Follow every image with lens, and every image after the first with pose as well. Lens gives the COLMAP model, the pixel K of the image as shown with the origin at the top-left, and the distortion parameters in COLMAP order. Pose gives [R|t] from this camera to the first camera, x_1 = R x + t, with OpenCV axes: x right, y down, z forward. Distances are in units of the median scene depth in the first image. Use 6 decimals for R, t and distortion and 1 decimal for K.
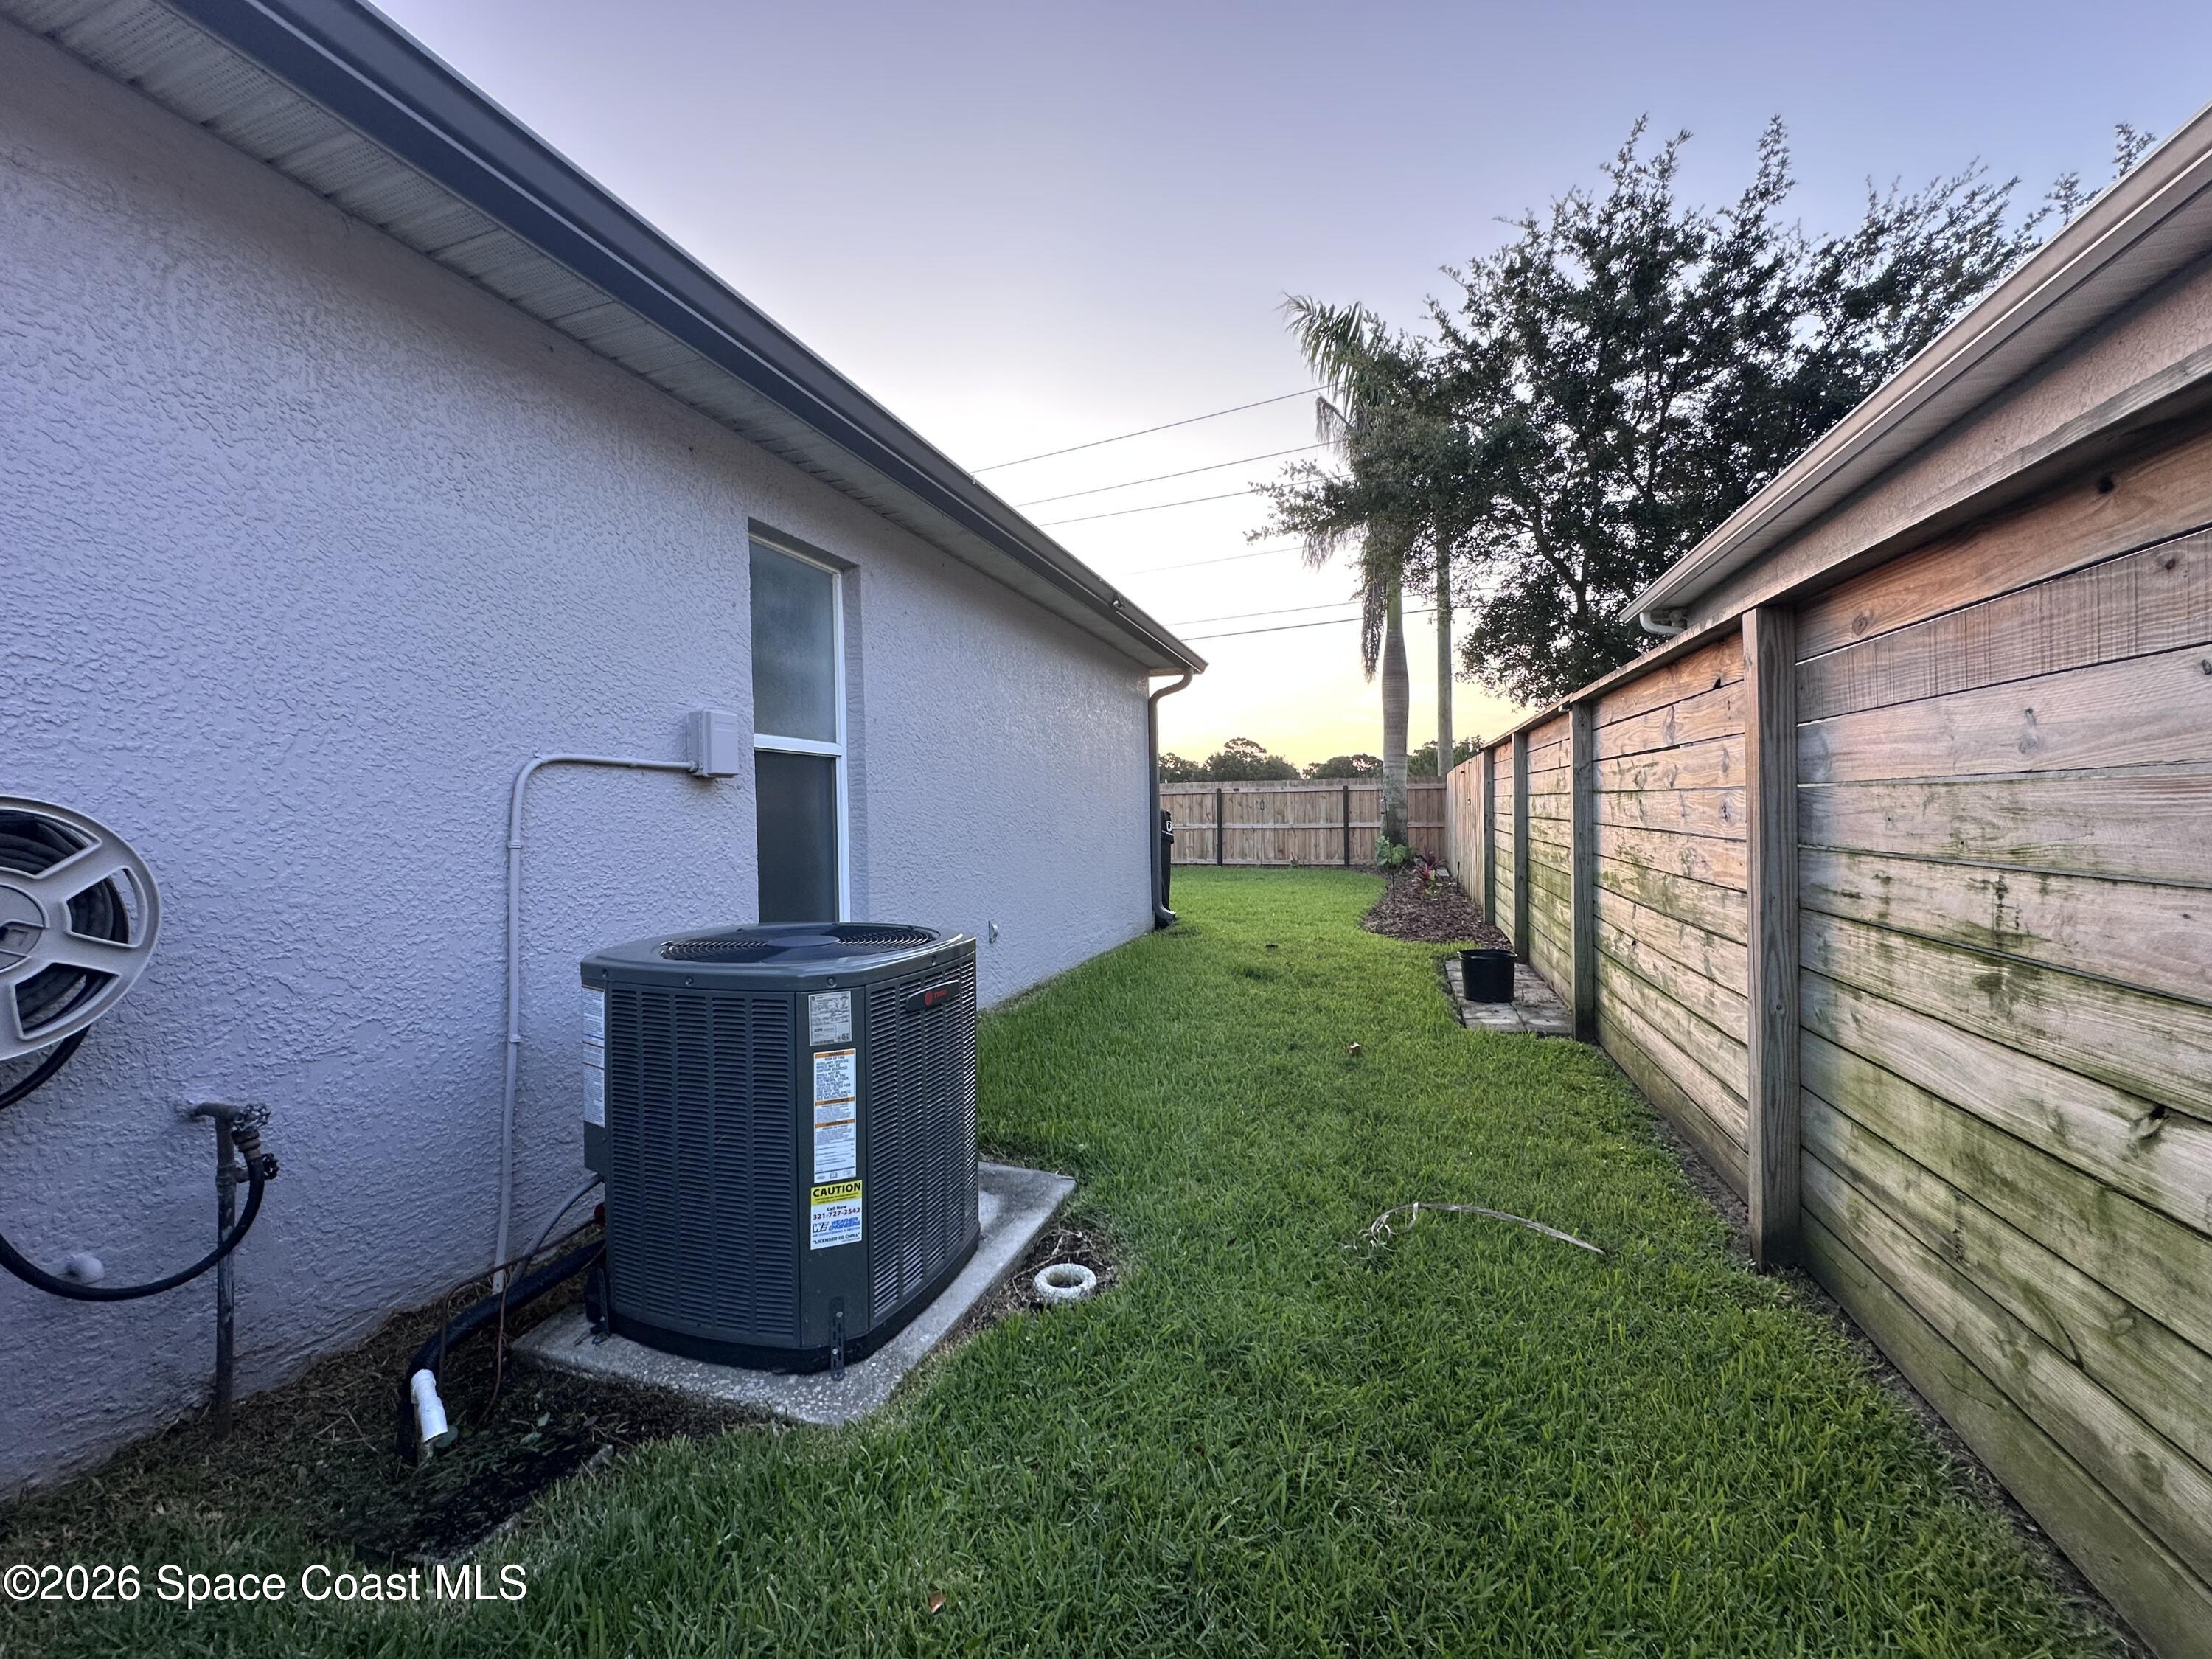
lens RADIAL K [[884.9, 0, 1107.9], [0, 884.9, 820.5], [0, 0, 1]] dist [-0.003068, 0.000030]
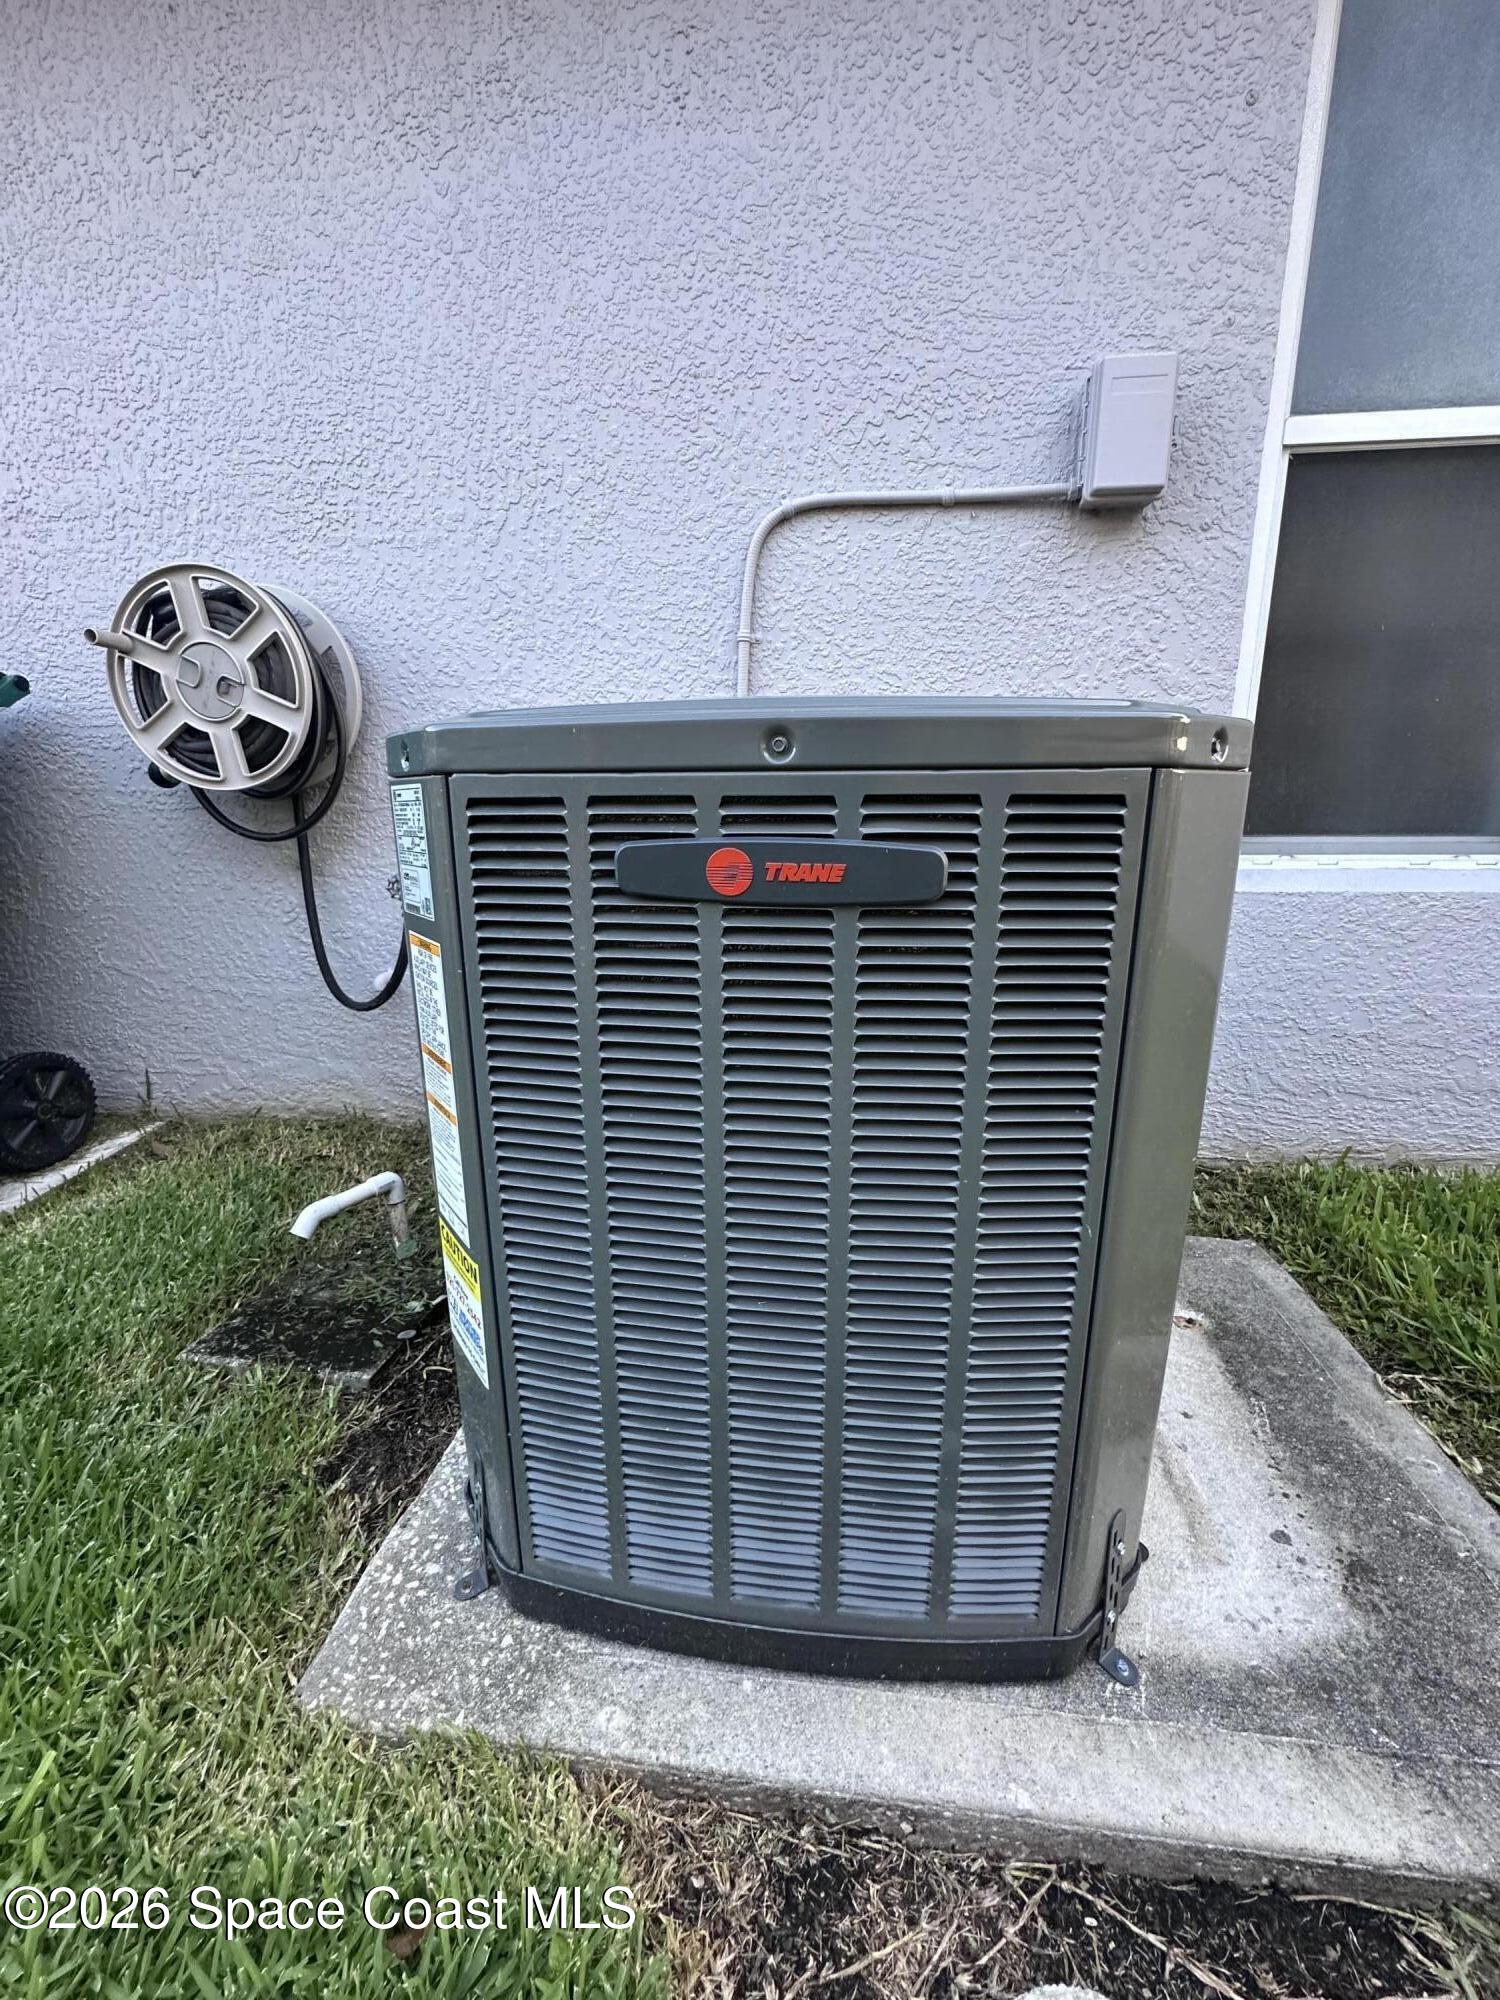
lens RADIAL K [[800.1, 0, 751.5], [0, 800.1, 999.3], [0, 0, 1]] dist [-0.003068, 0.000030]
pose [[0.207248, 0.245161, -0.947071, 0.061805], [-0.004902, 0.968338, 0.249594, 0.177102], [0.978276, -0.047086, 0.201888, 0.963200]]
